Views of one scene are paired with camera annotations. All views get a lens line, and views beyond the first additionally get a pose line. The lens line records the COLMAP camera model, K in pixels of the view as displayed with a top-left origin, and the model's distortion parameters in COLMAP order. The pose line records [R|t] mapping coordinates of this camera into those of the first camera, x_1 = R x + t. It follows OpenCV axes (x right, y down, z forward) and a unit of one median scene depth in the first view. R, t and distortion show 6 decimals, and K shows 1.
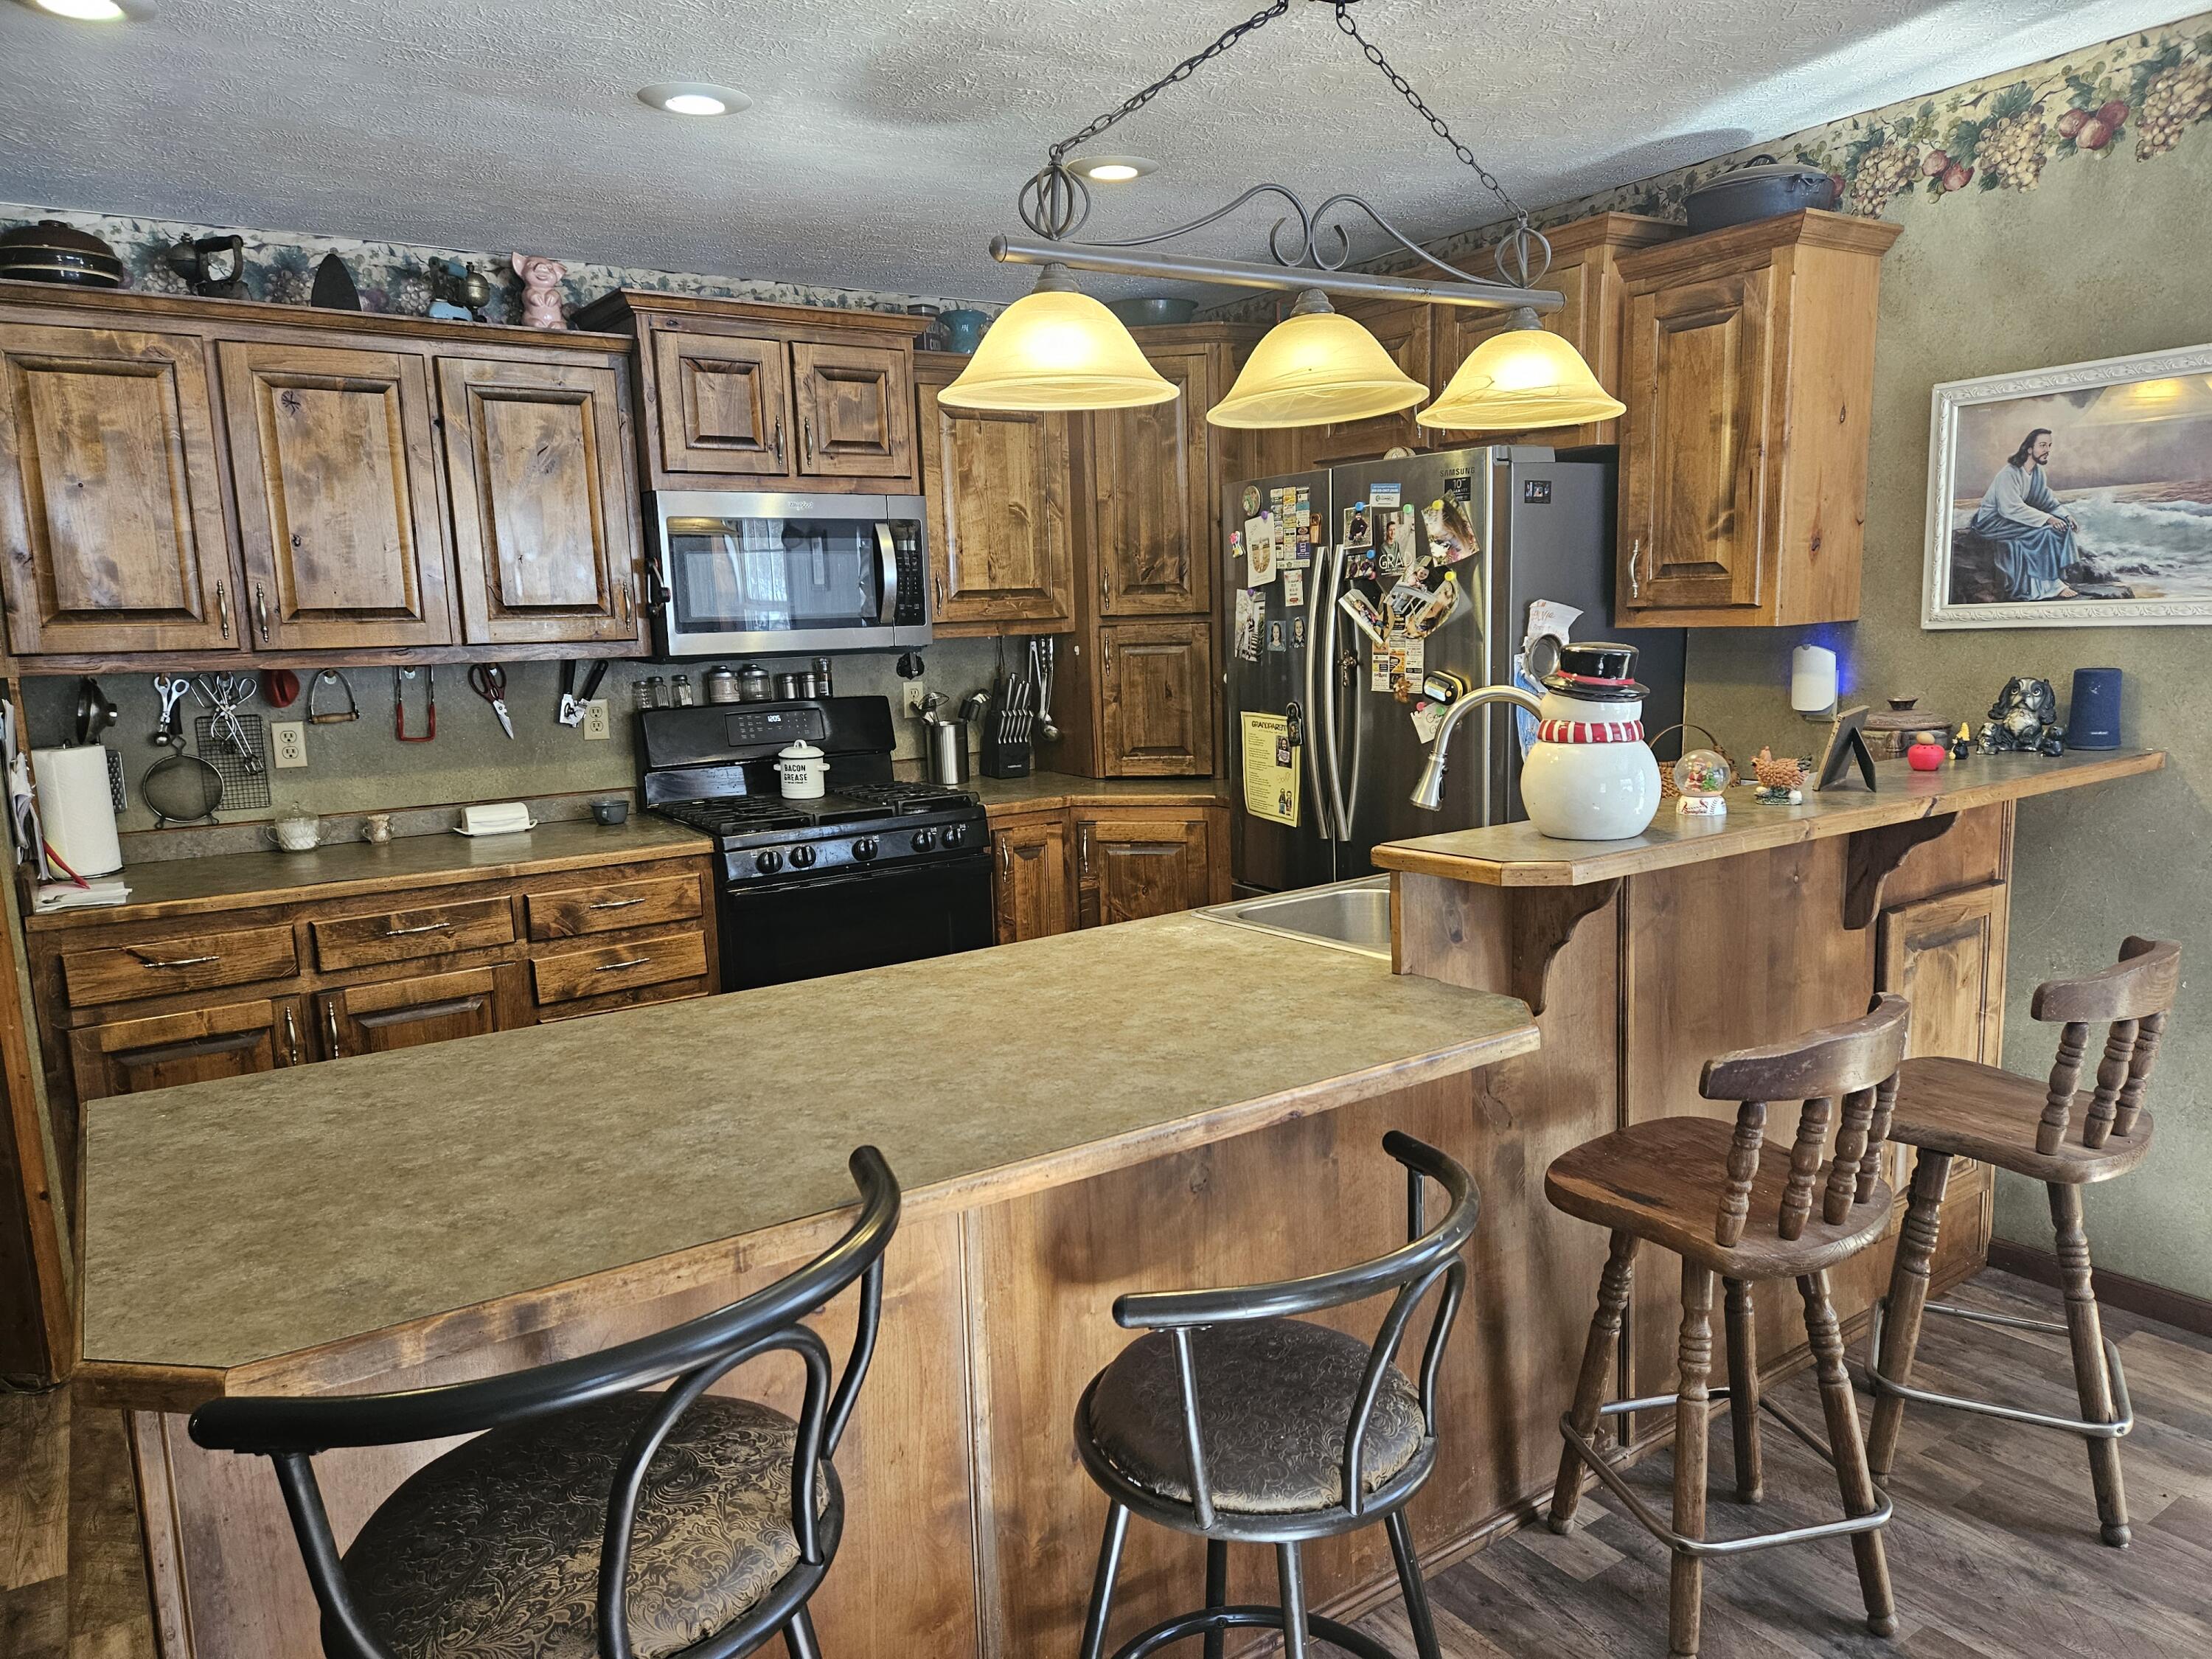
lens RADIAL K [[1469.7, 0, 1101.3], [0, 1469.7, 844.6], [0, 0, 1]] dist [0.077238, -0.059064]
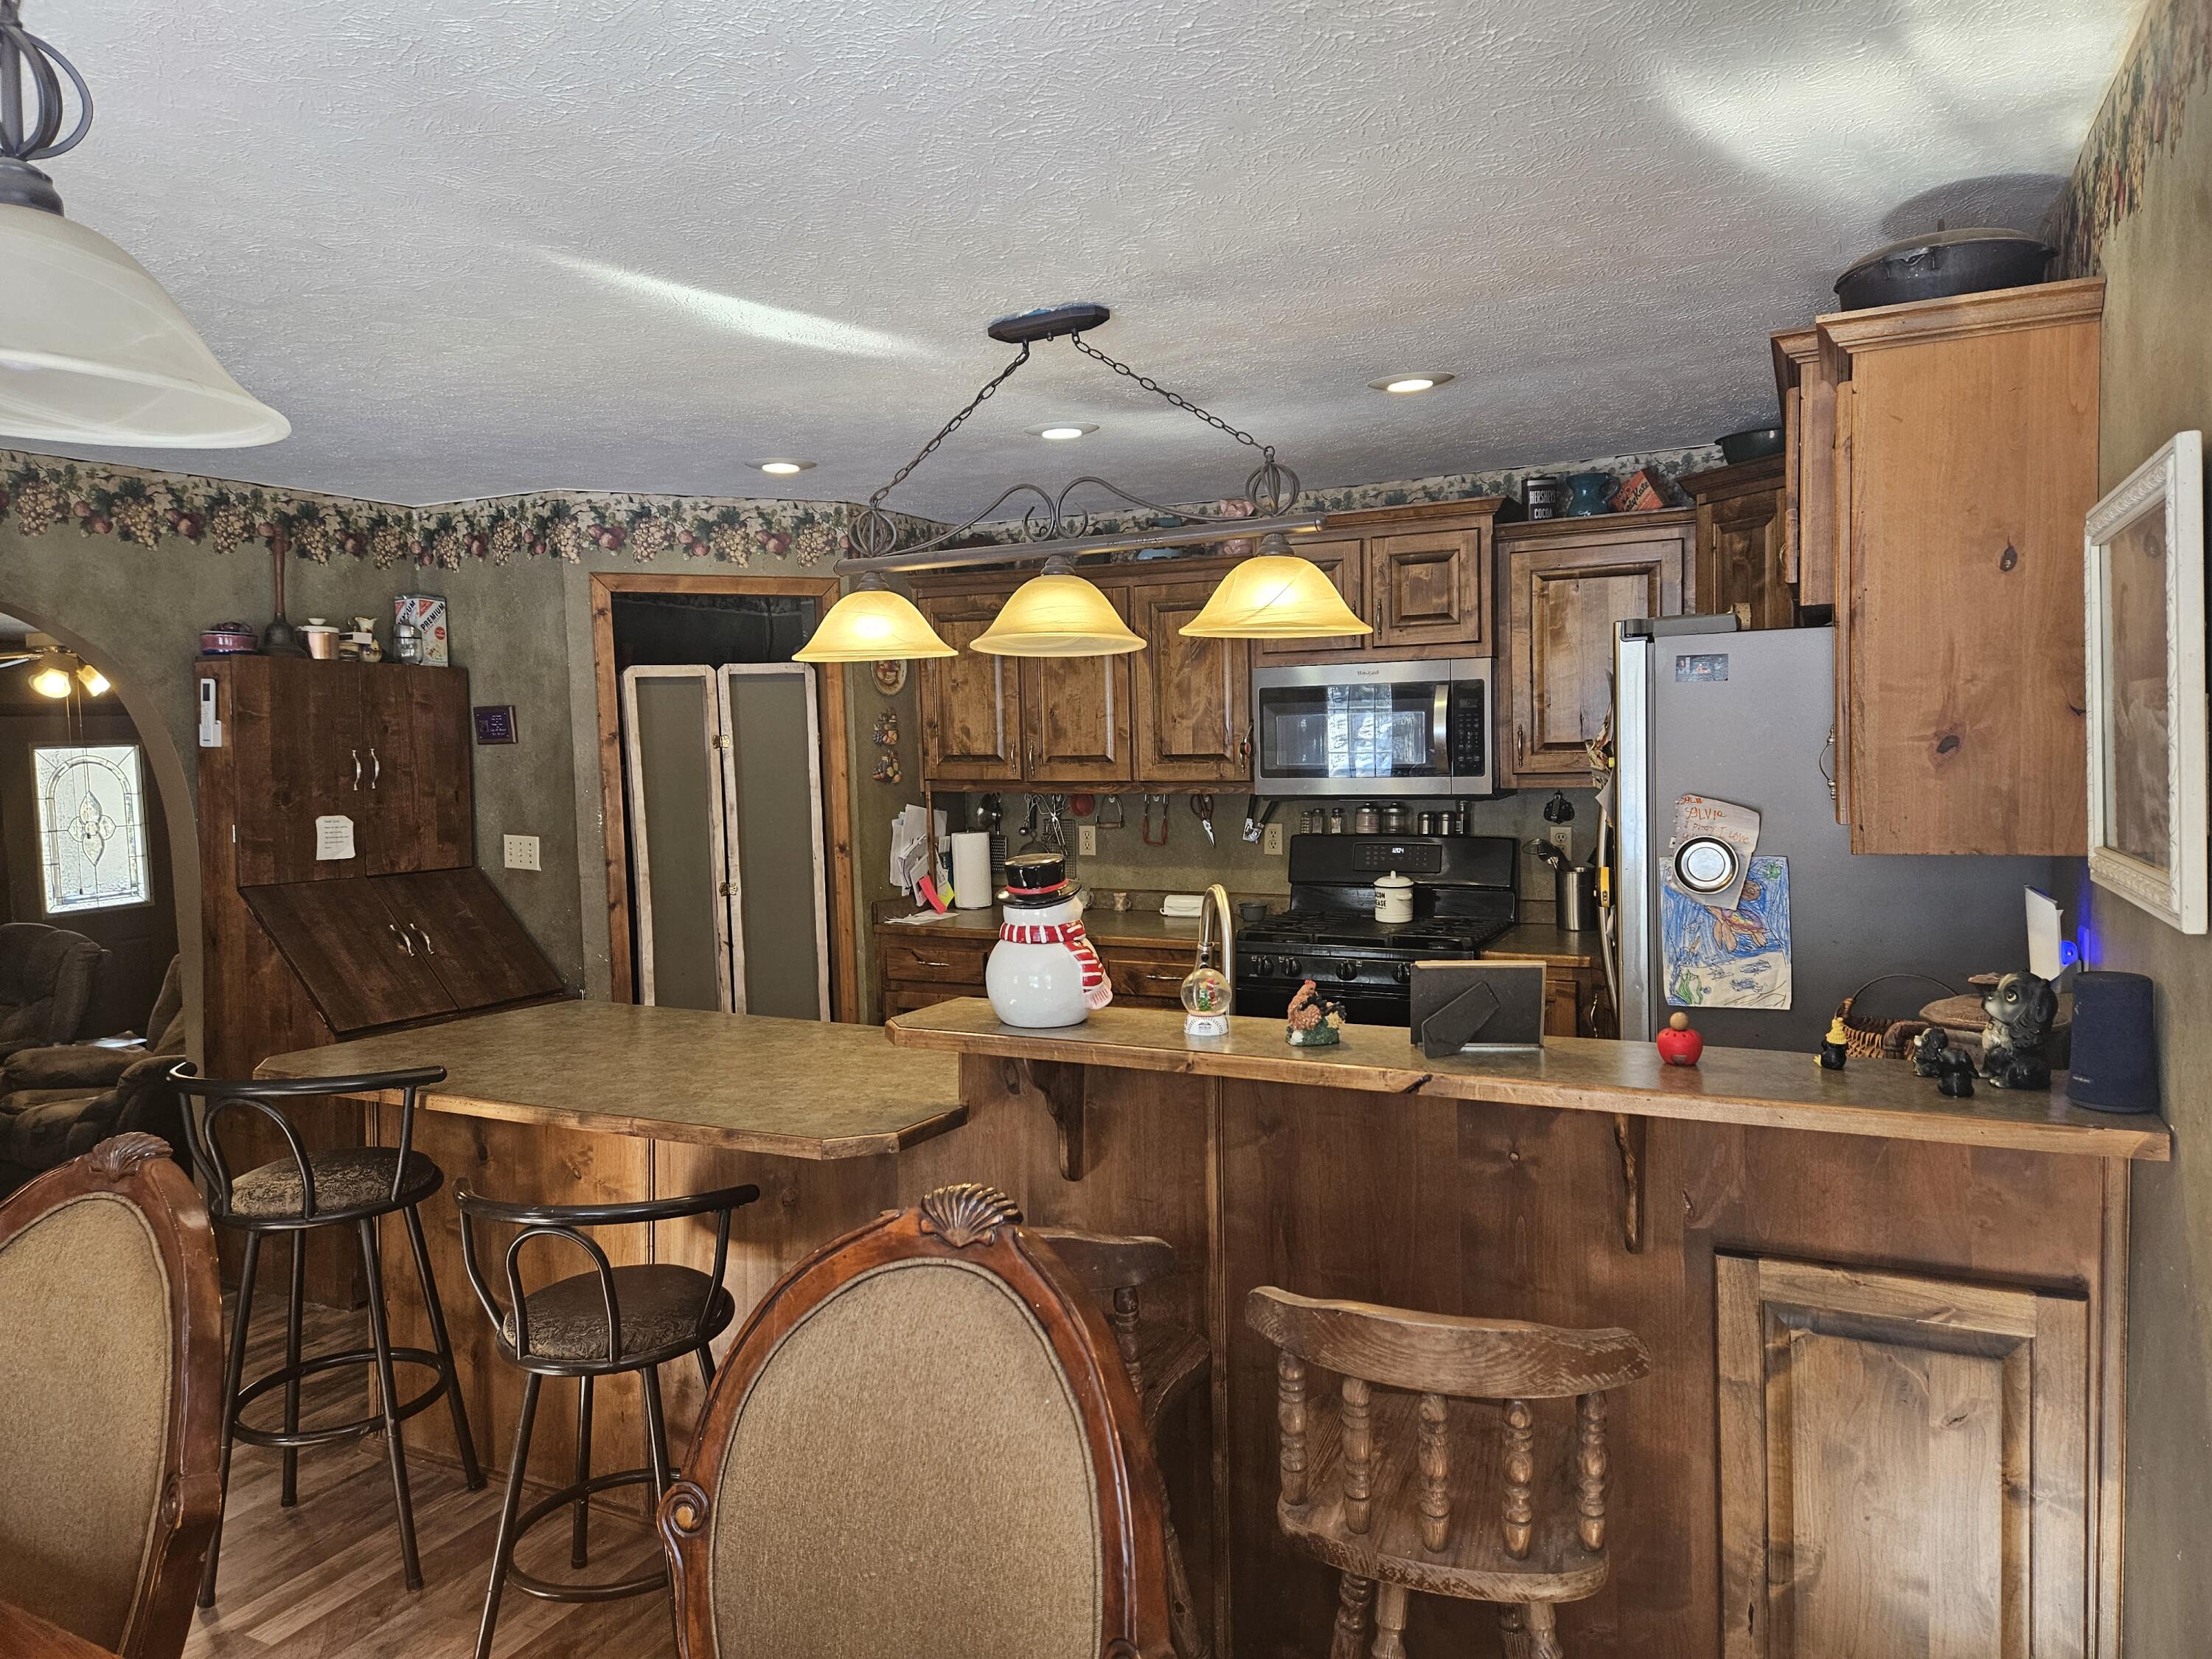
lens RADIAL K [[1469.7, 0, 1102.9], [0, 1469.7, 827.2], [0, 0, 1]] dist [0.077238, -0.059064]
pose [[0.495114, 0.076356, -0.865466, 0.859126], [-0.132190, 0.991154, 0.011822, -0.113354], [0.858713, 0.108553, 0.500827, 0.297068]]
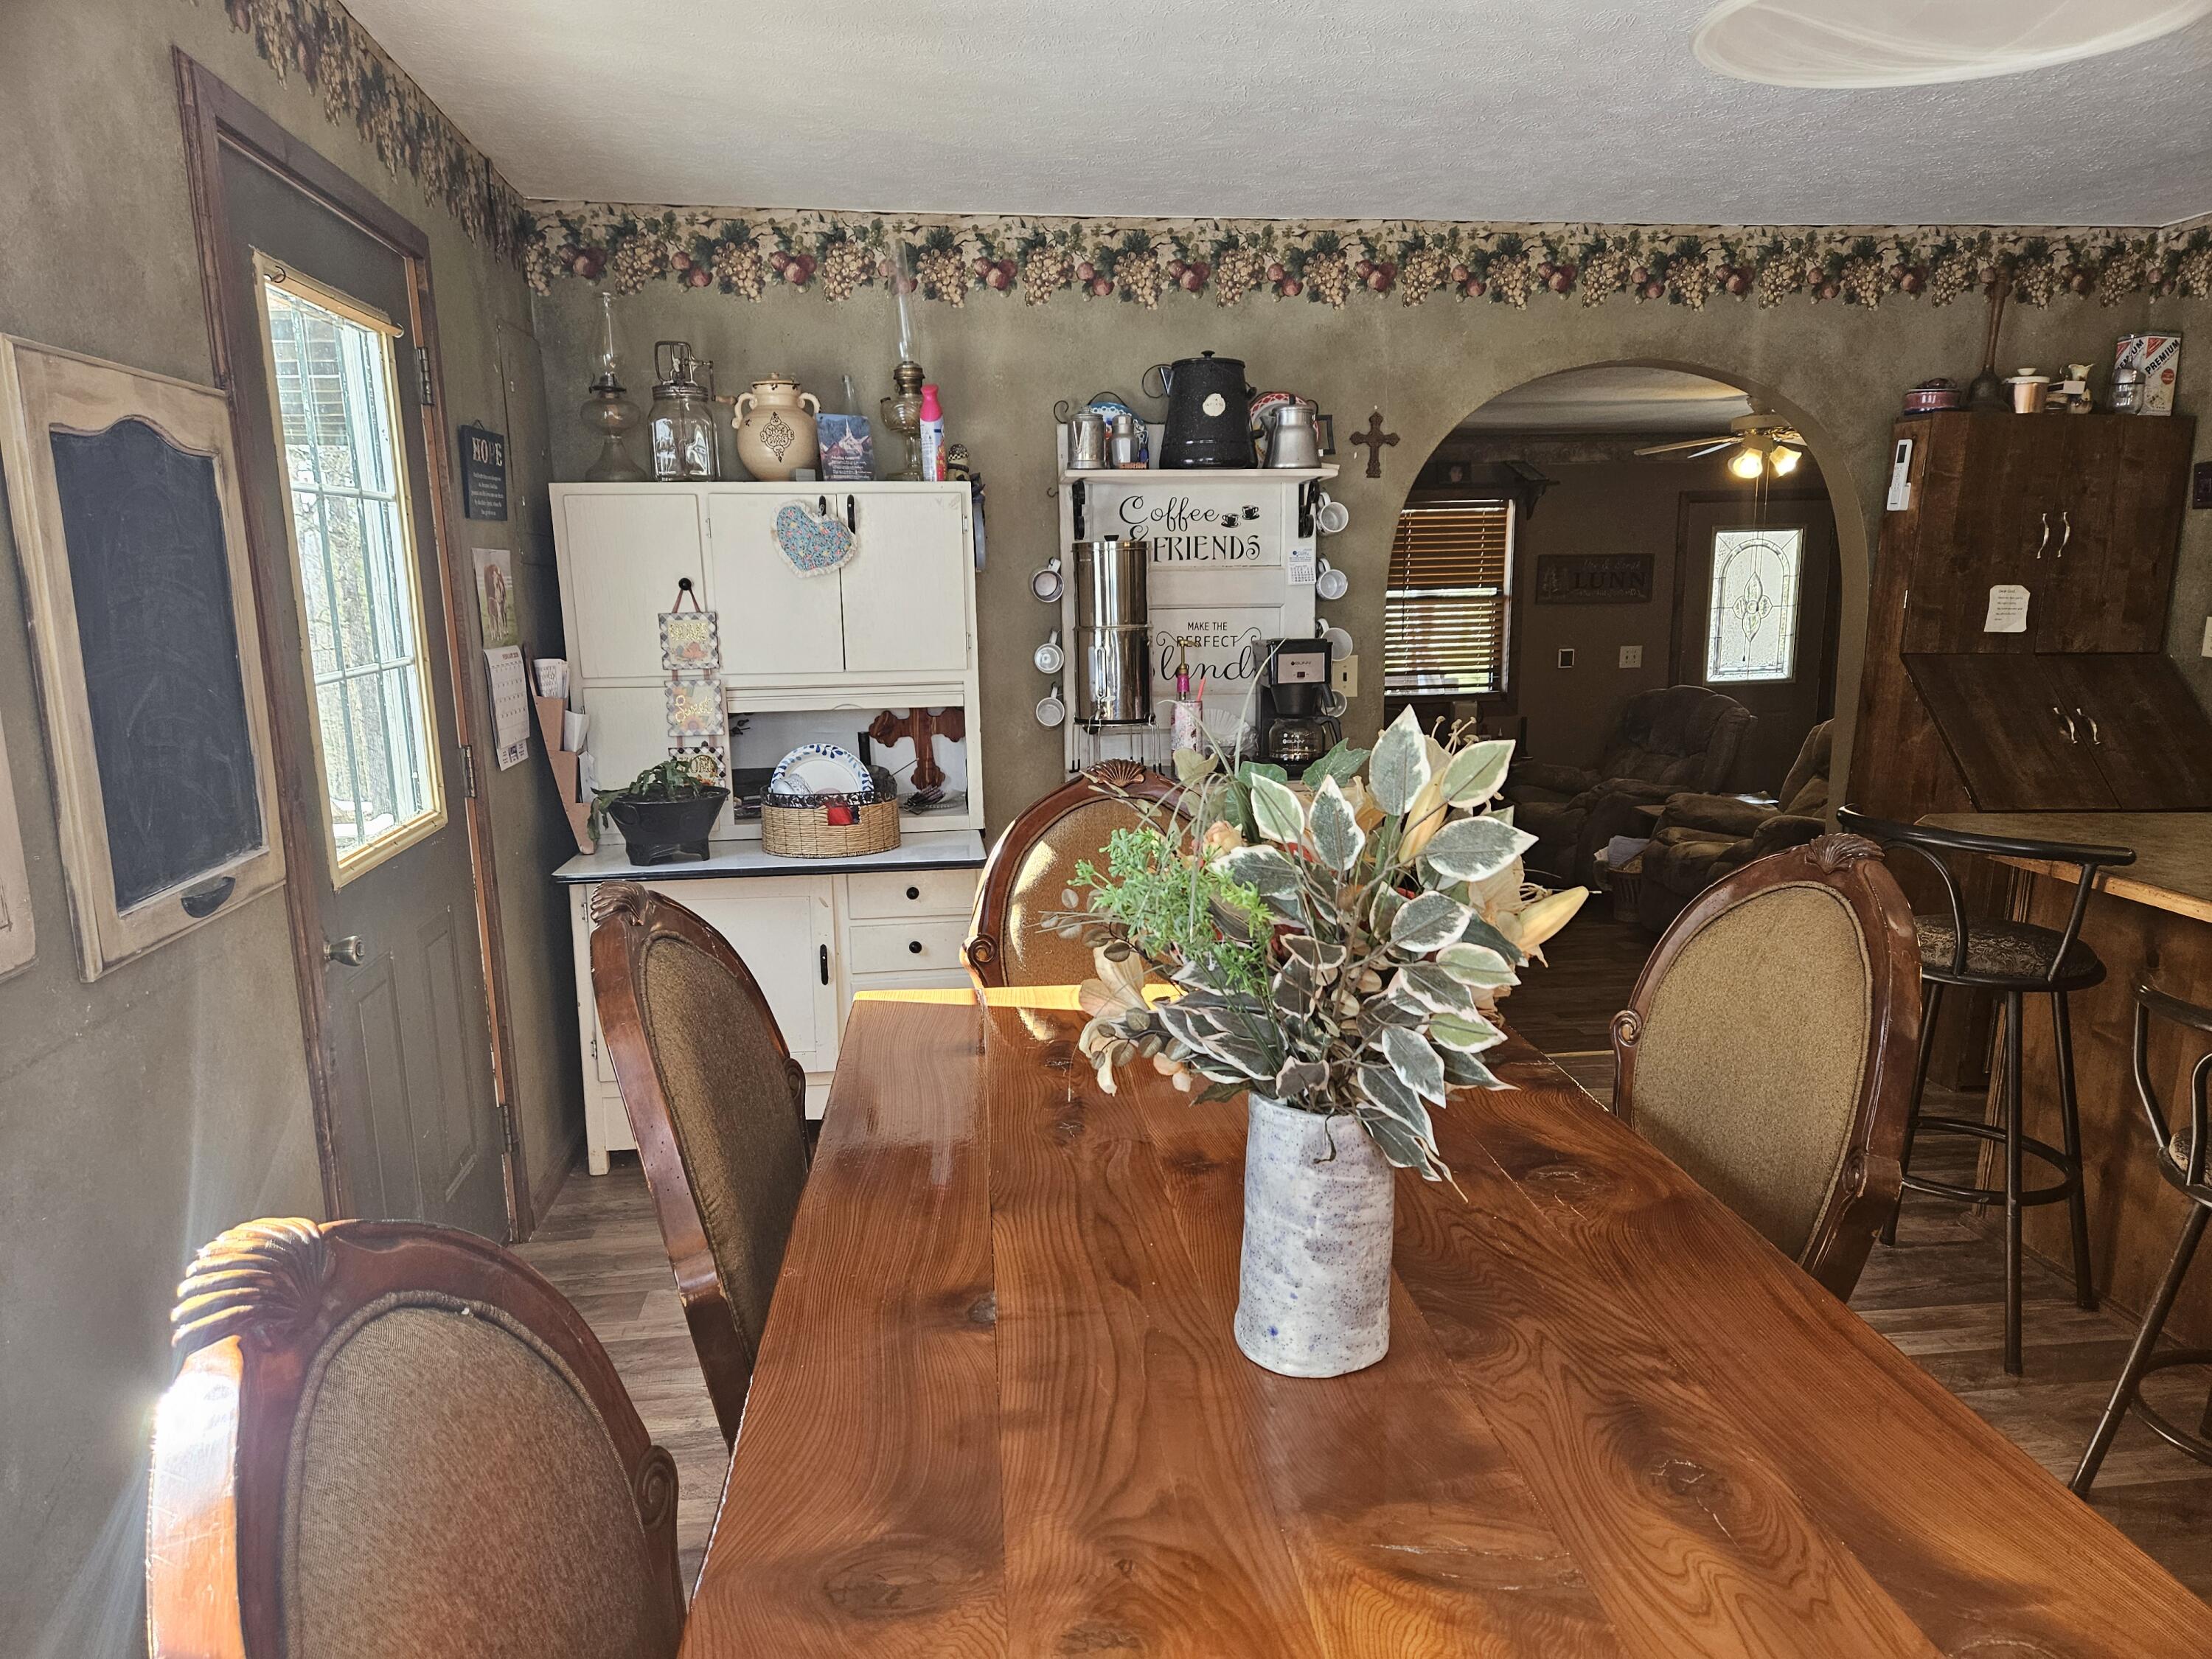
lens RADIAL K [[1469.7, 0, 1111.0], [0, 1469.7, 860.6], [0, 0, 1]] dist [0.077238, -0.059064]
pose [[-0.444483, 0.208826, -0.871107, 0.841450], [-0.120570, 0.949653, 0.289176, -0.068525], [0.887636, 0.233563, -0.396926, 0.256847]]
